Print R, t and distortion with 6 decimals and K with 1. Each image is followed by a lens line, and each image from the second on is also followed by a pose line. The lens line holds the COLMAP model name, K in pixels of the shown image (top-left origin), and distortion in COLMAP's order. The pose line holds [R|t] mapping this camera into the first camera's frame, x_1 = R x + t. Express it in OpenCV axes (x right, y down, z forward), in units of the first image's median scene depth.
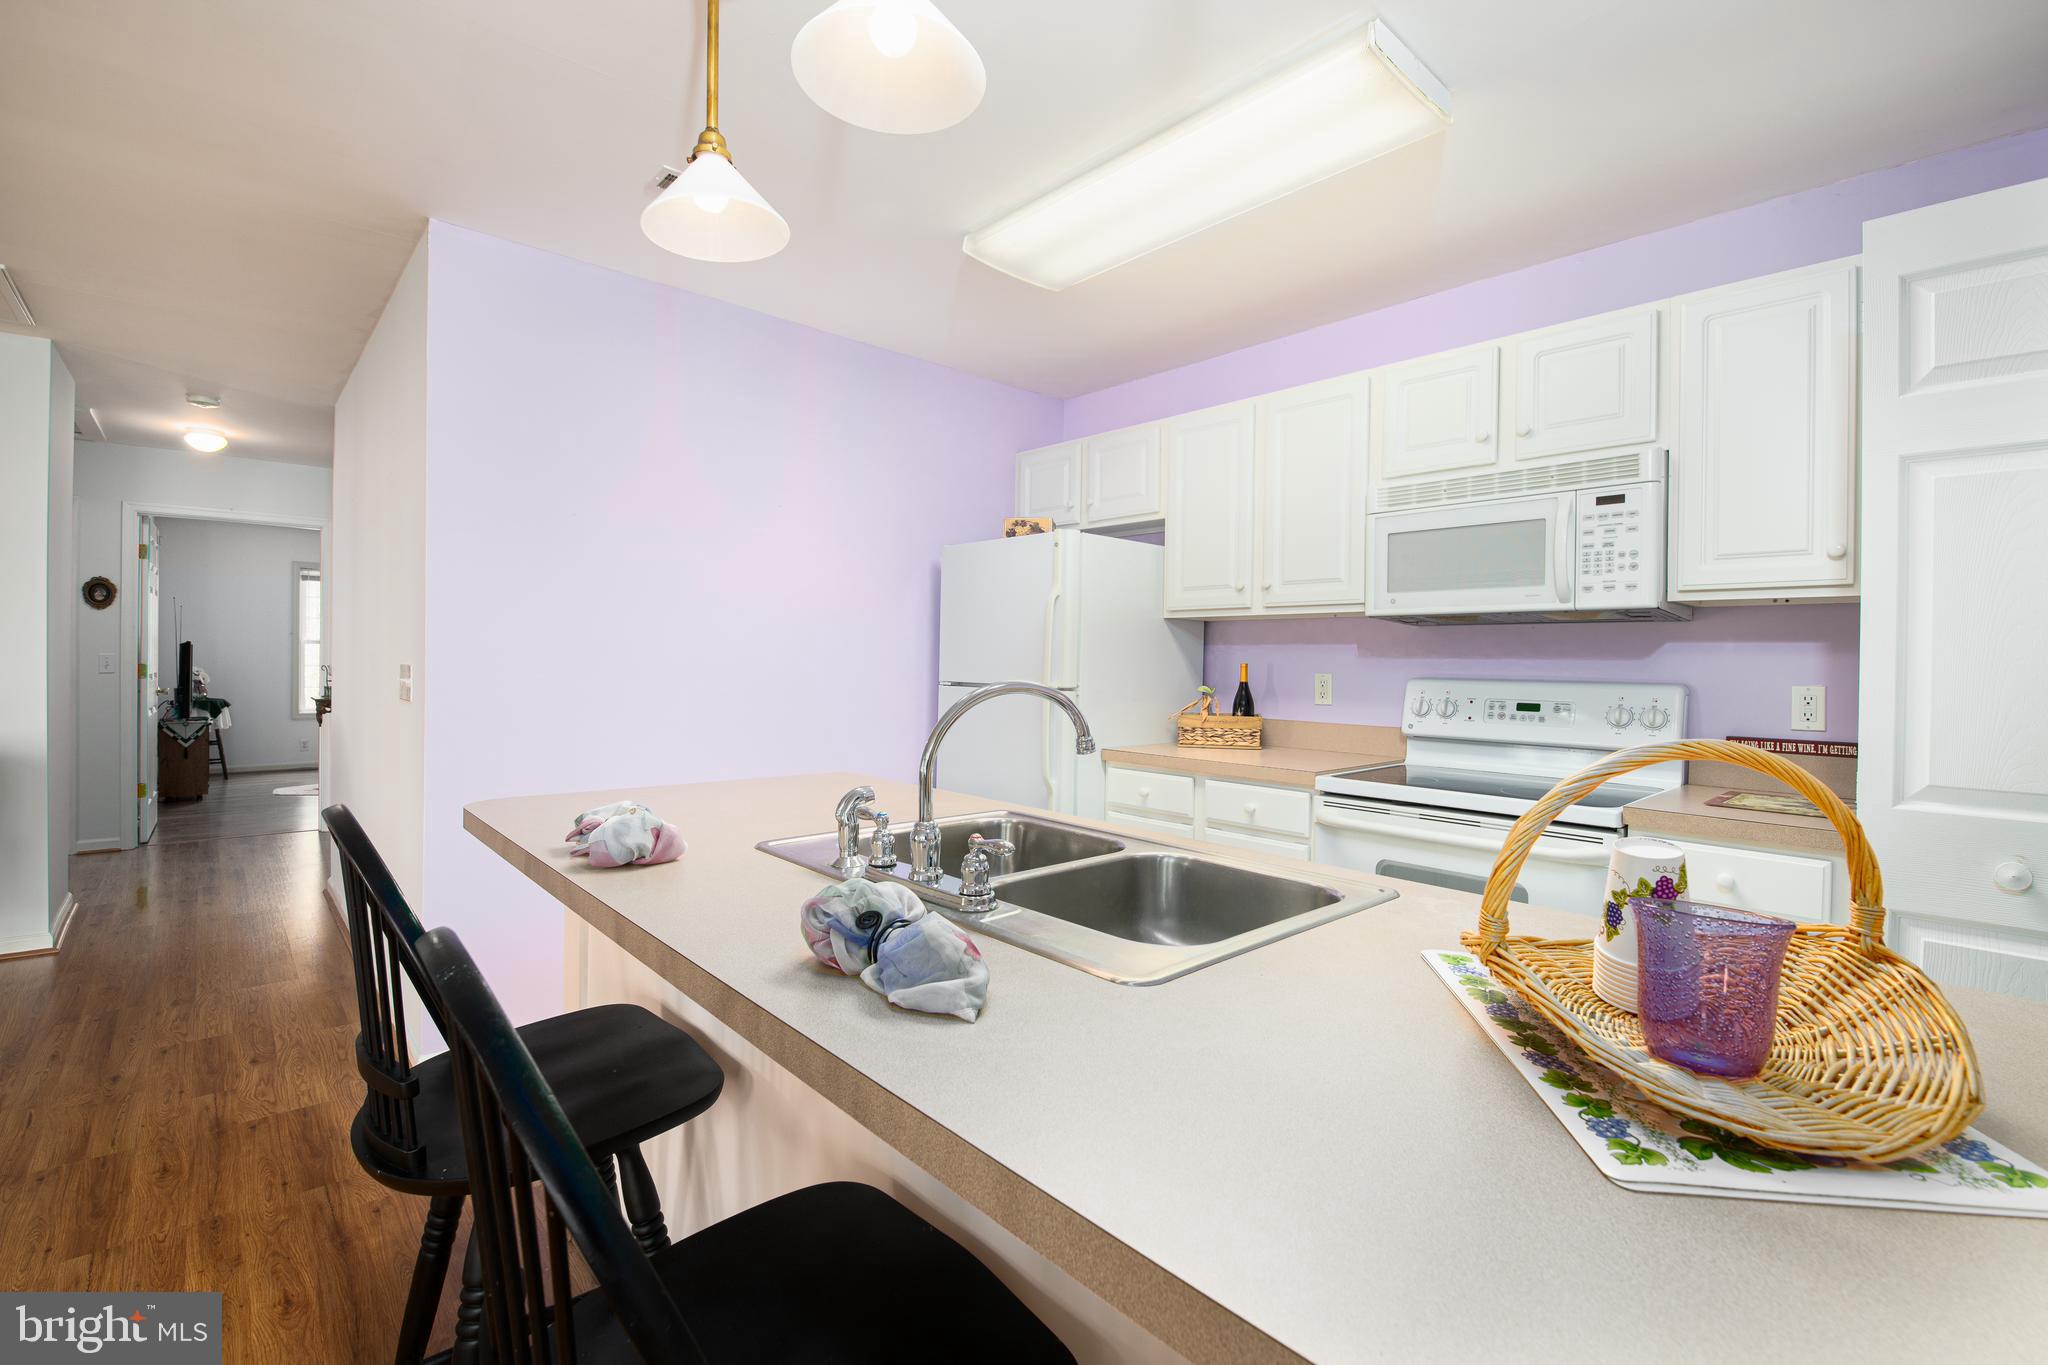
lens RADIAL K [[903.9, 0, 1042.7], [0, 903.9, 672.9], [0, 0, 1]] dist [0.002133, -0.010829]
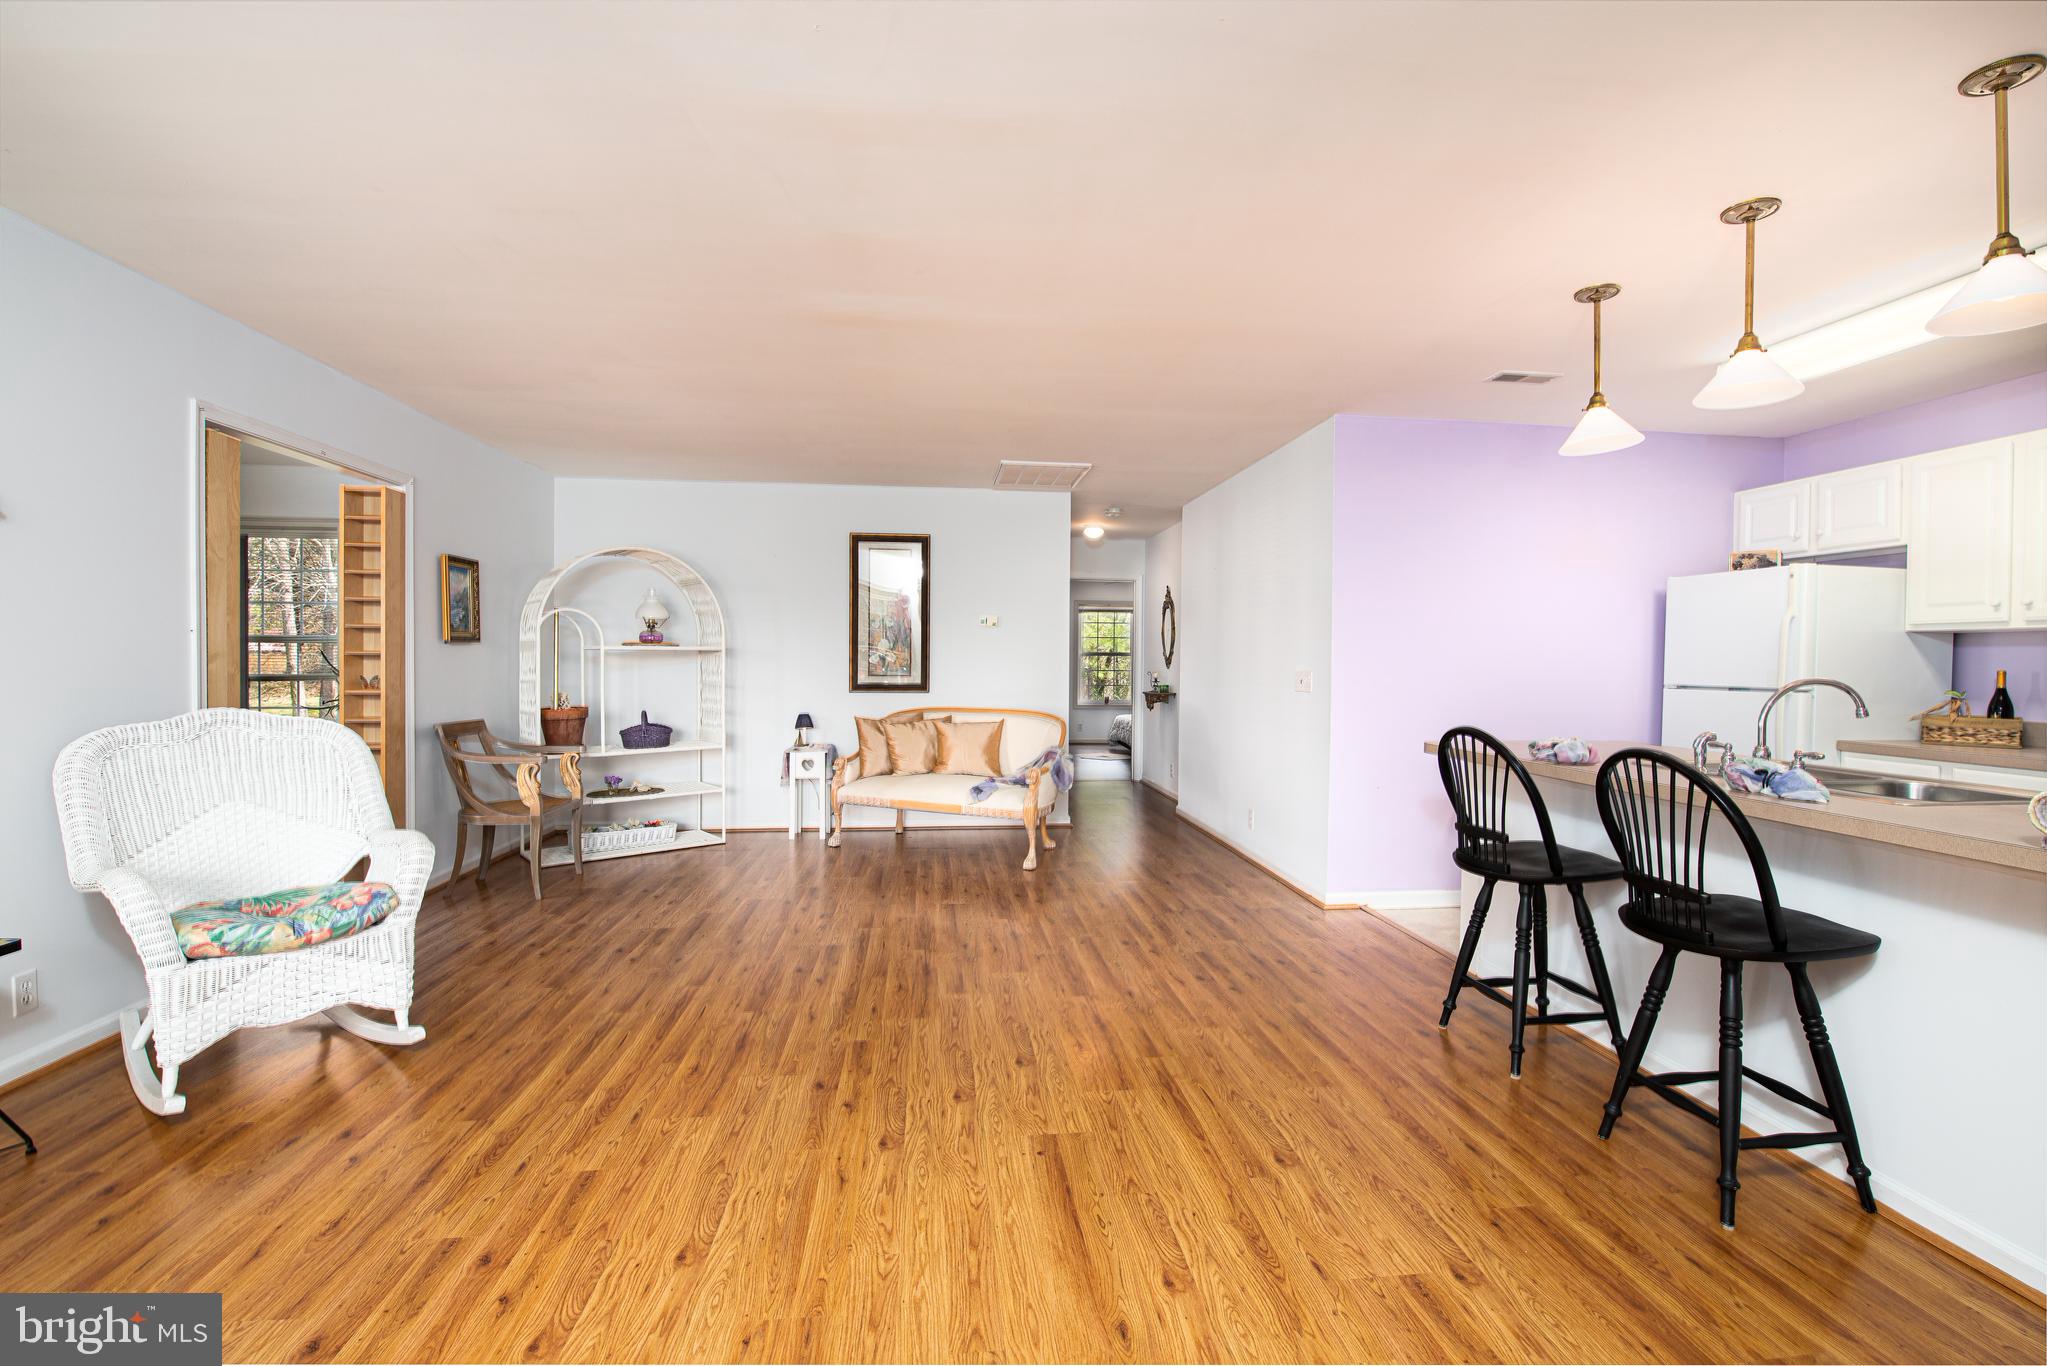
lens RADIAL K [[885.4, 0, 1034.8], [0, 885.4, 671.9], [0, 0, 1]] dist [0.000959, -0.012920]
pose [[0.802632, 0.002192, -0.596471, -0.111766], [-0.007744, 0.999947, -0.006747, 0.008876], [0.596425, 0.010034, 0.802606, -0.679183]]
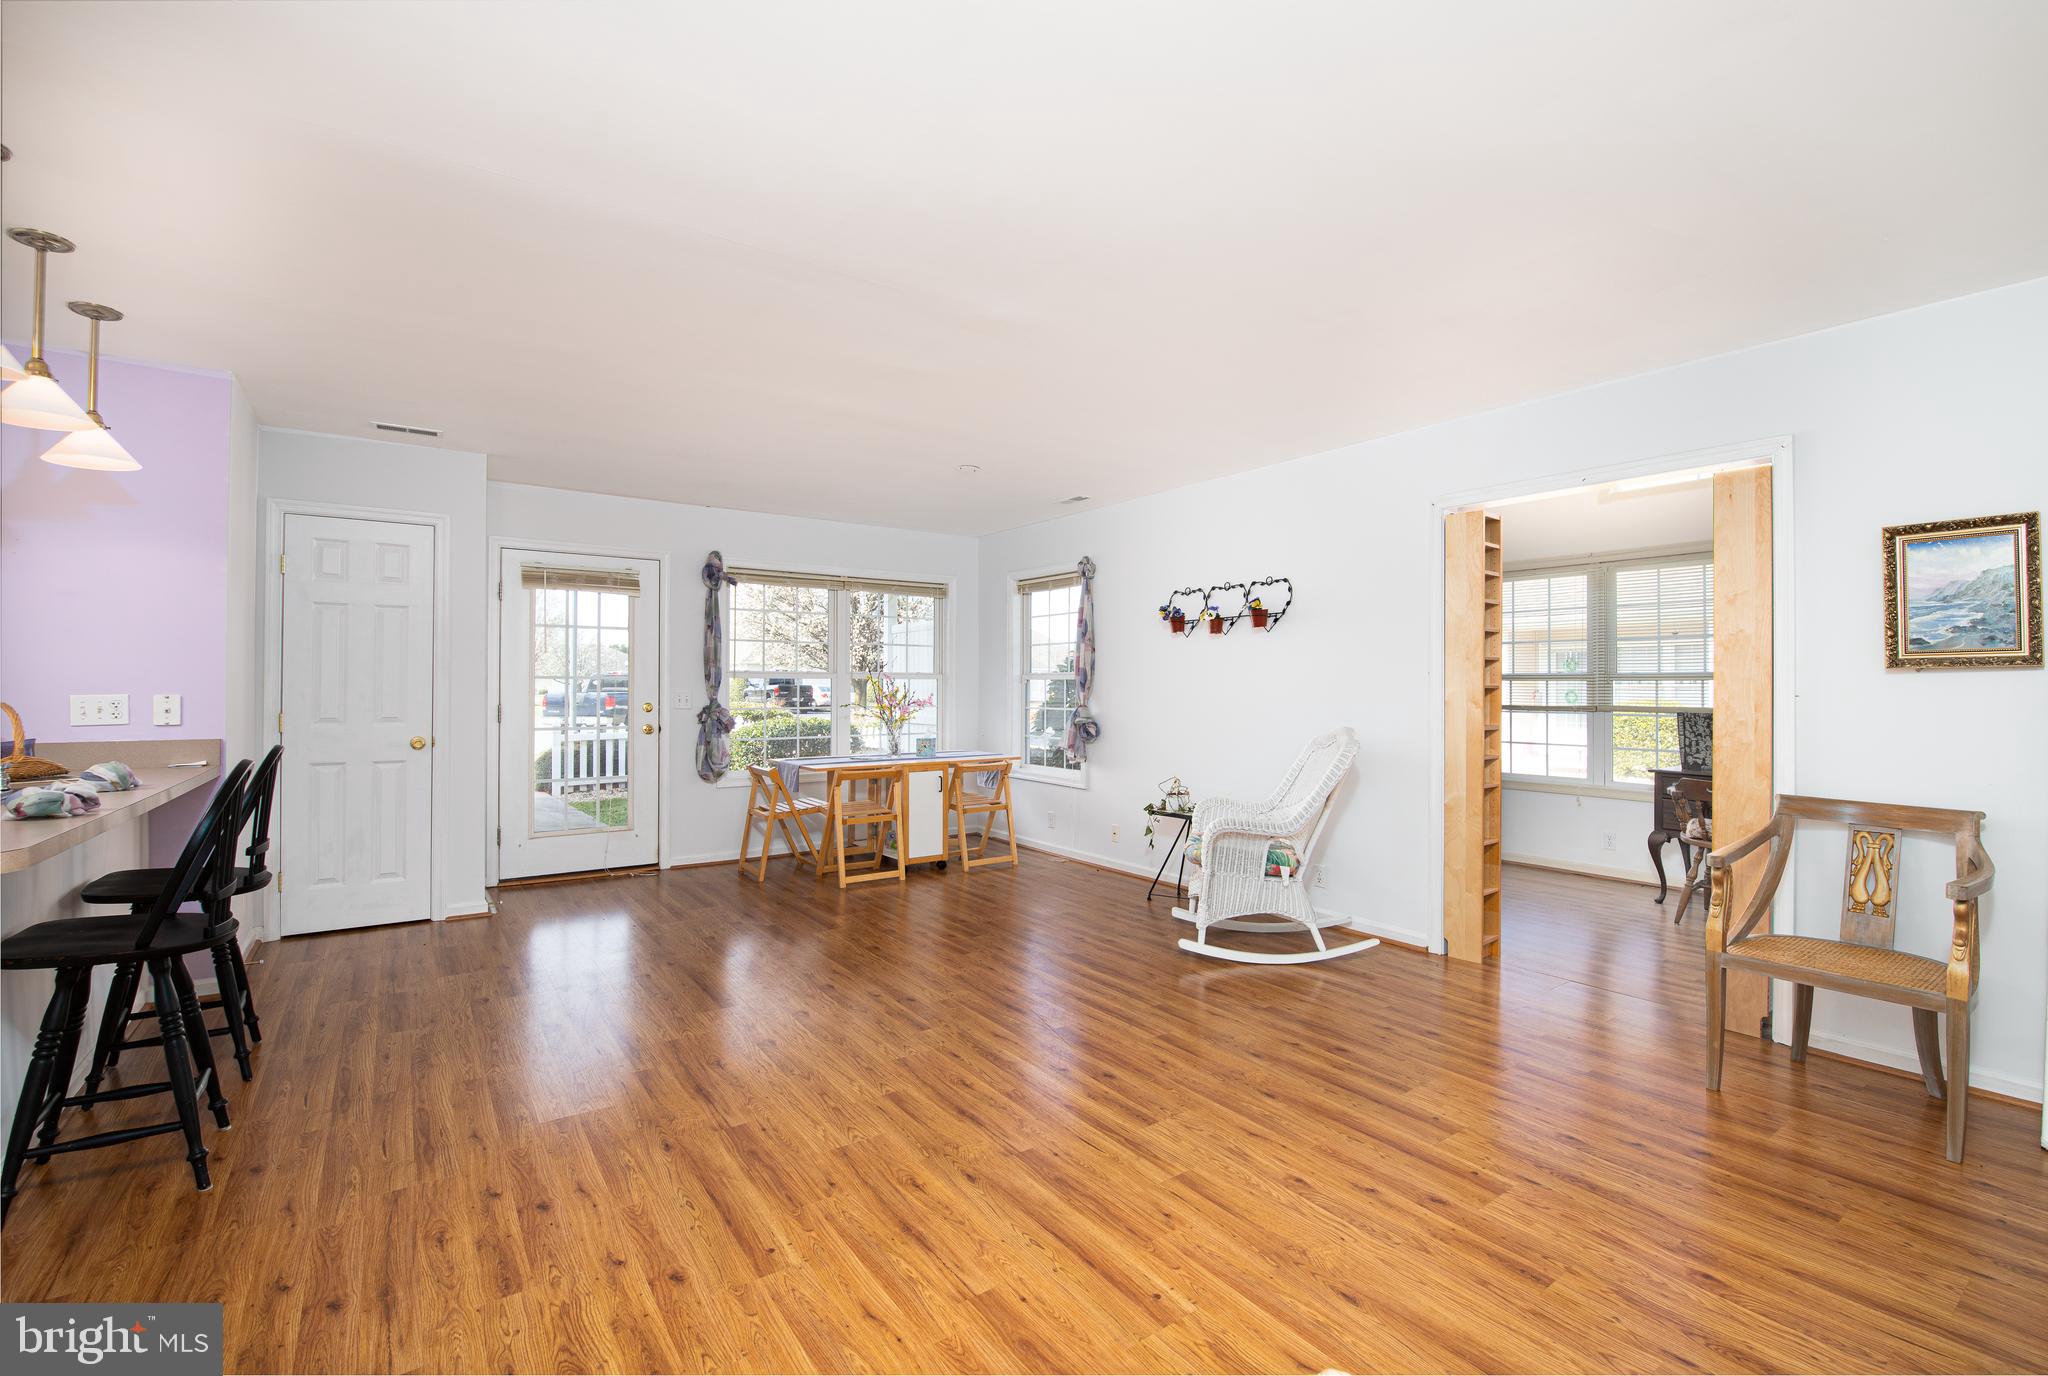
lens RADIAL K [[892.8, 0, 1039.9], [0, 892.8, 683.4], [0, 0, 1]] dist [-0.026626, -0.000364]
pose [[-0.990620, -0.017837, 0.135480, -1.164977], [-0.016177, 0.999780, 0.013345, -0.033068], [-0.135688, 0.011028, -0.990690, 1.118288]]
